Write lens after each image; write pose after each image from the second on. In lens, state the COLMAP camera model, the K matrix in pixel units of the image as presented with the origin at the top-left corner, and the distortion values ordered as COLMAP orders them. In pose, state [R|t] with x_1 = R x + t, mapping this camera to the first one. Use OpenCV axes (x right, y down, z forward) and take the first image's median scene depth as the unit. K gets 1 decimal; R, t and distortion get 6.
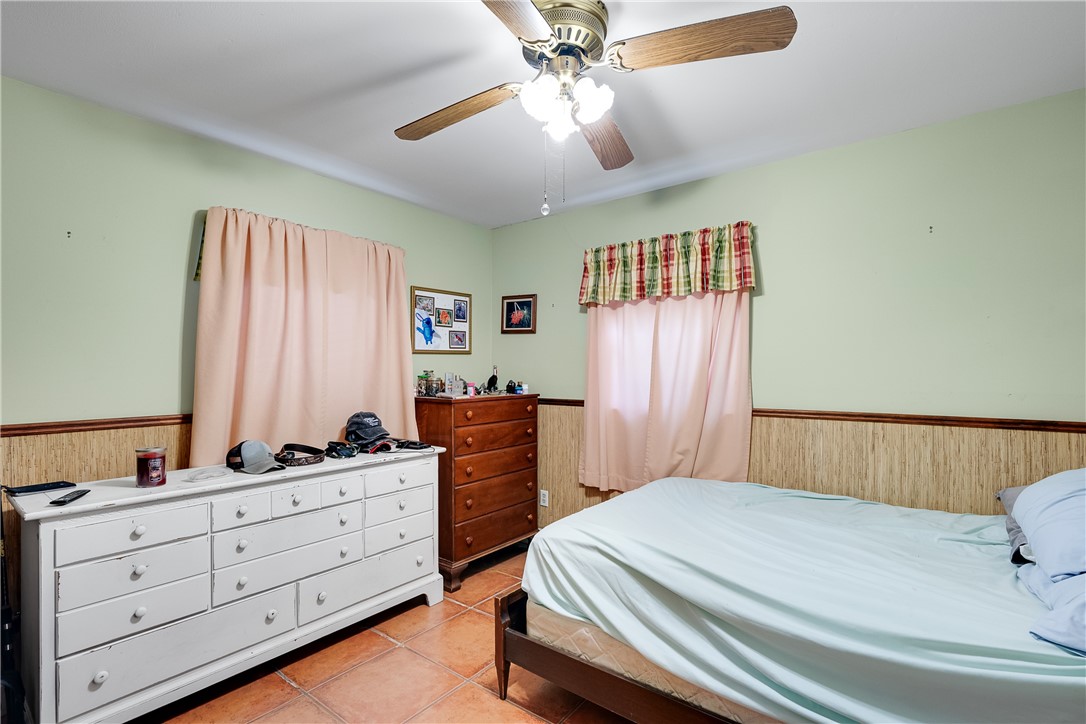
lens RADIAL K [[500.5, 0, 541.4], [0, 500.5, 365.6], [0, 0, 1]] dist [-0.004178, 0.000317]
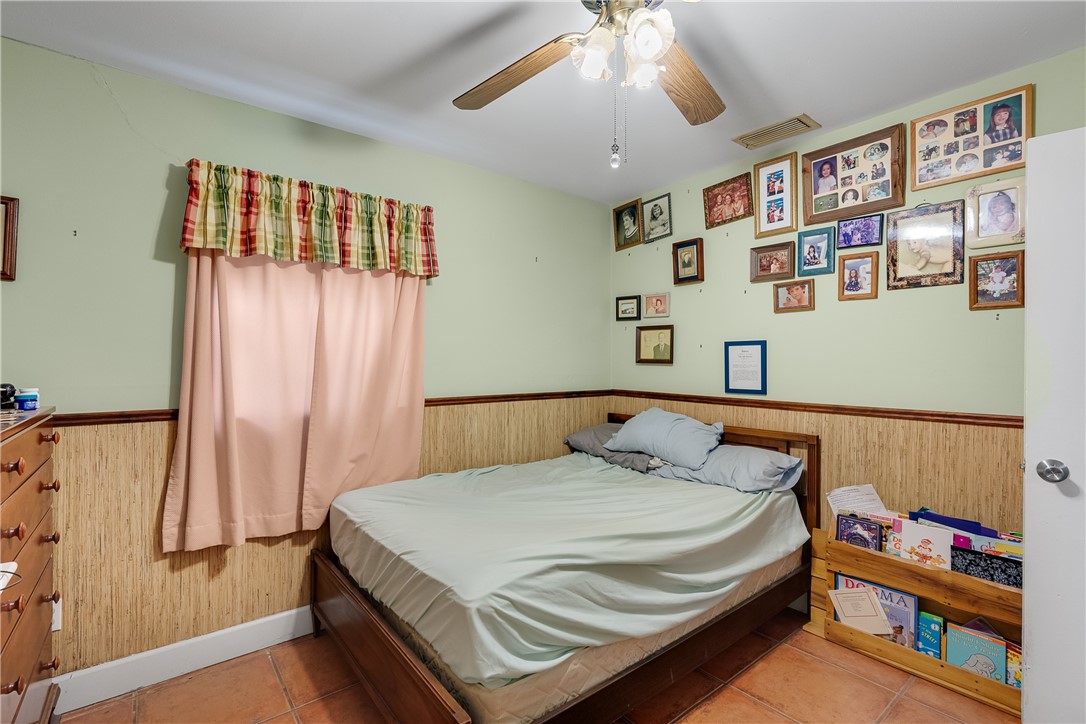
lens RADIAL K [[500.5, 0, 541.2], [0, 500.5, 360.6], [0, 0, 1]] dist [-0.004178, 0.000317]
pose [[0.239527, 0.004495, 0.970879, -0.477577], [-0.007696, 0.999967, -0.002731, 0.011279], [-0.970859, -0.006818, 0.239553, 0.543599]]
